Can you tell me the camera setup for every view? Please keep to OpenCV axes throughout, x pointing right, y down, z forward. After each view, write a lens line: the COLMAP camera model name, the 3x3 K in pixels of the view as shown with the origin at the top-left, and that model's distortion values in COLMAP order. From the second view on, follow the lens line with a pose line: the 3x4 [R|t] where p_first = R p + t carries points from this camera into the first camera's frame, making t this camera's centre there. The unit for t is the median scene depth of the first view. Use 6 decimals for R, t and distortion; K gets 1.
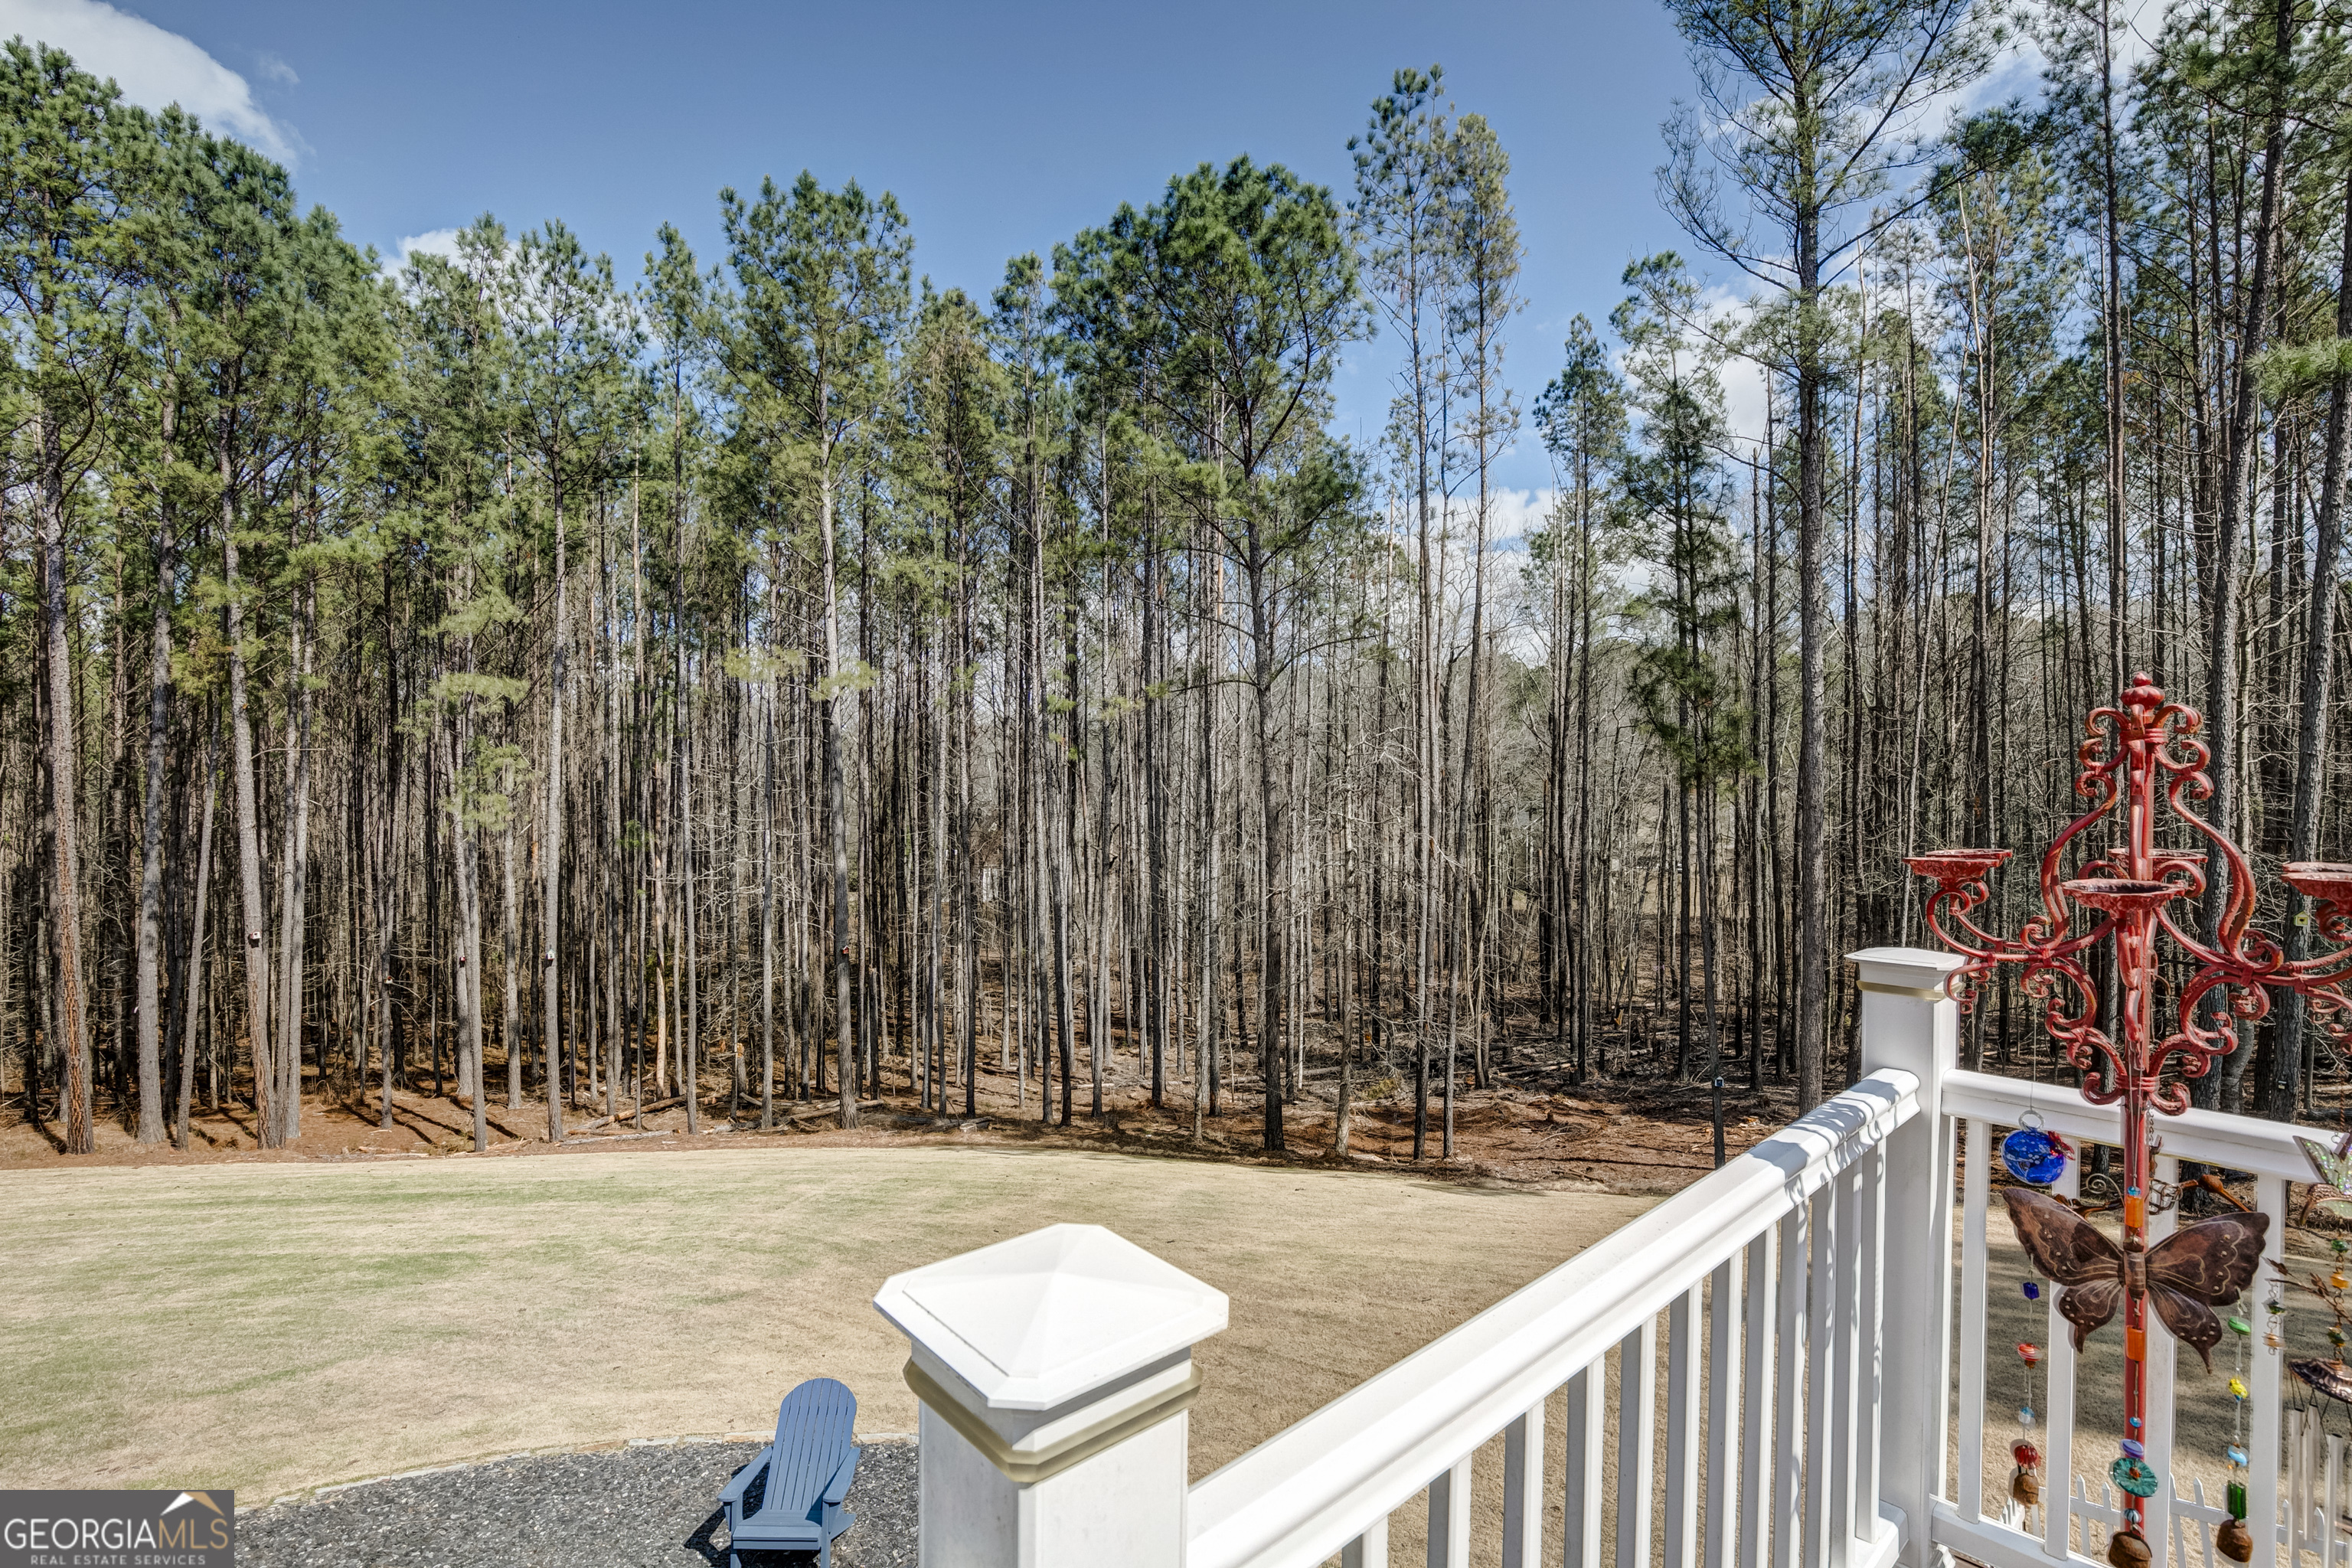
lens RADIAL K [[1117.7, 0, 1192.3], [0, 1117.7, 780.9], [0, 0, 1]] dist [-0.037689, 0.010155]
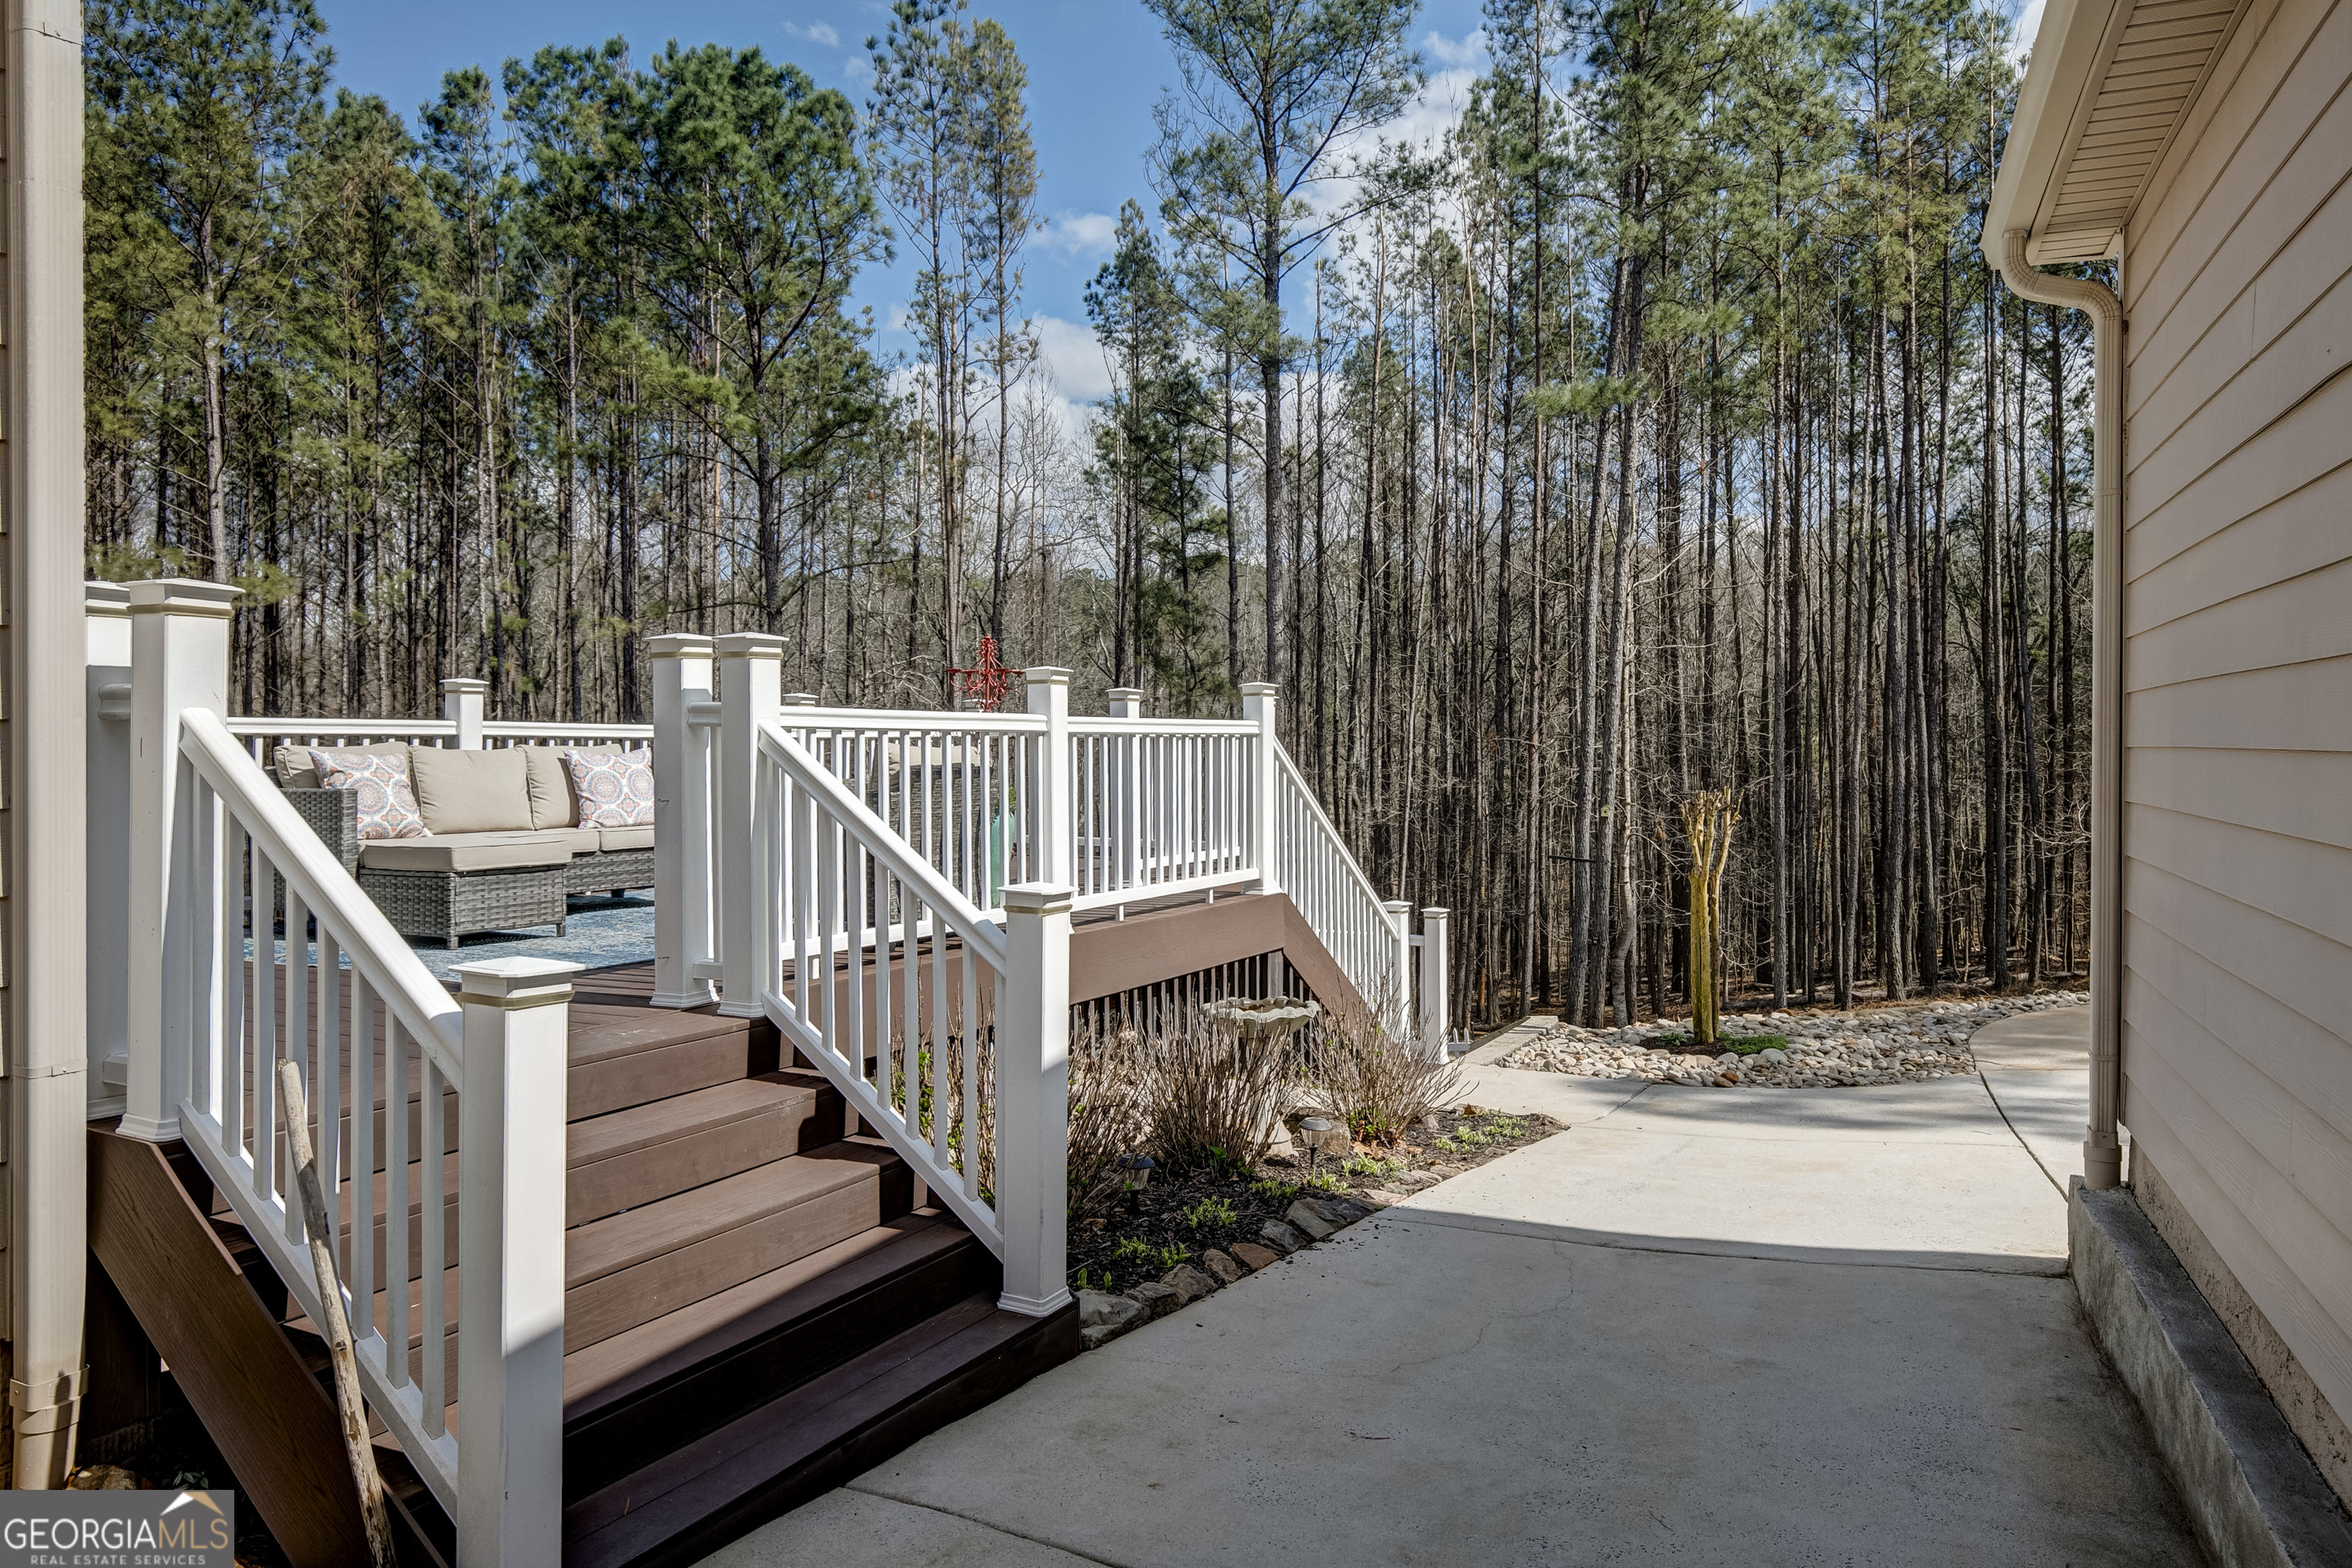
lens RADIAL K [[1426.1, 0, 1178.2], [0, 1426.1, 735.4], [0, 0, 1]] dist [-0.007460, 0.008933]
pose [[0.939706, -0.001616, 0.341980, -0.027261], [-0.000245, 0.999985, 0.005399, 0.016419], [-0.341984, -0.005158, 0.939692, -0.247549]]
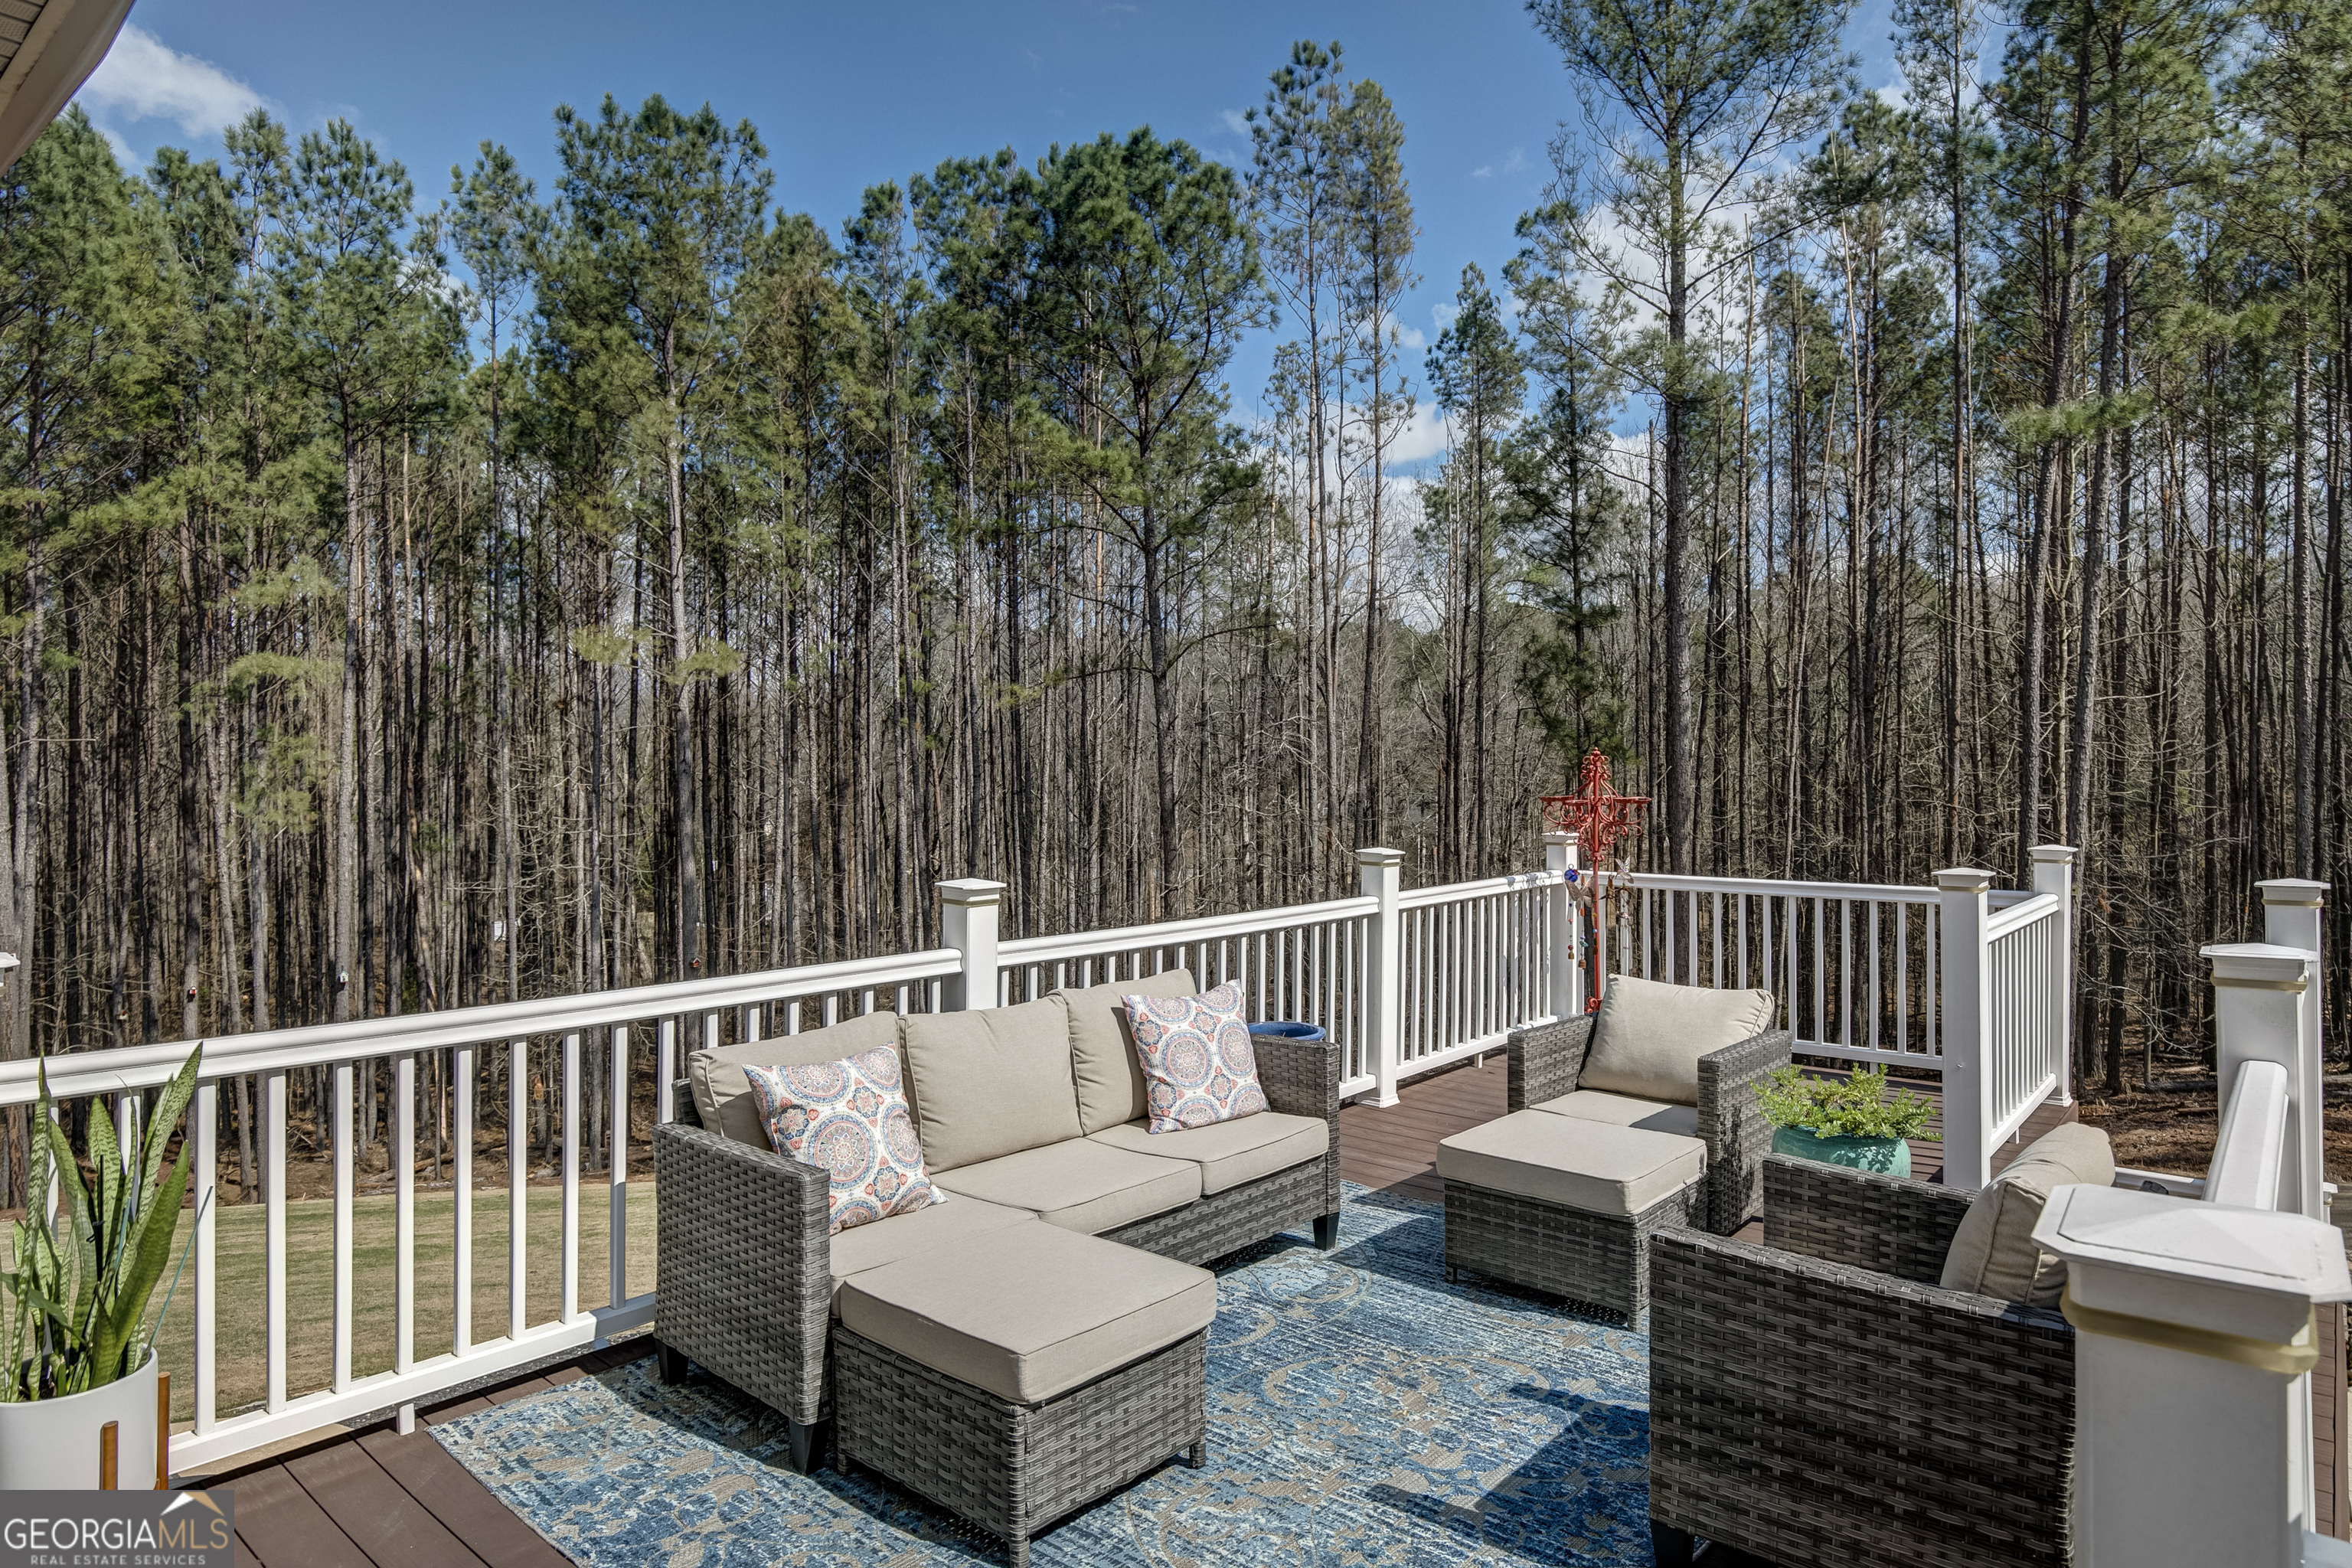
lens RADIAL K [[1315.4, 0, 1214.3], [0, 1315.4, 782.3], [0, 0, 1]] dist [-0.006643, -0.000289]
pose [[0.990401, -0.002016, 0.138212, -0.047472], [0.000576, 0.999945, 0.010456, 0.000062], [-0.138225, -0.010276, 0.990347, -0.144582]]
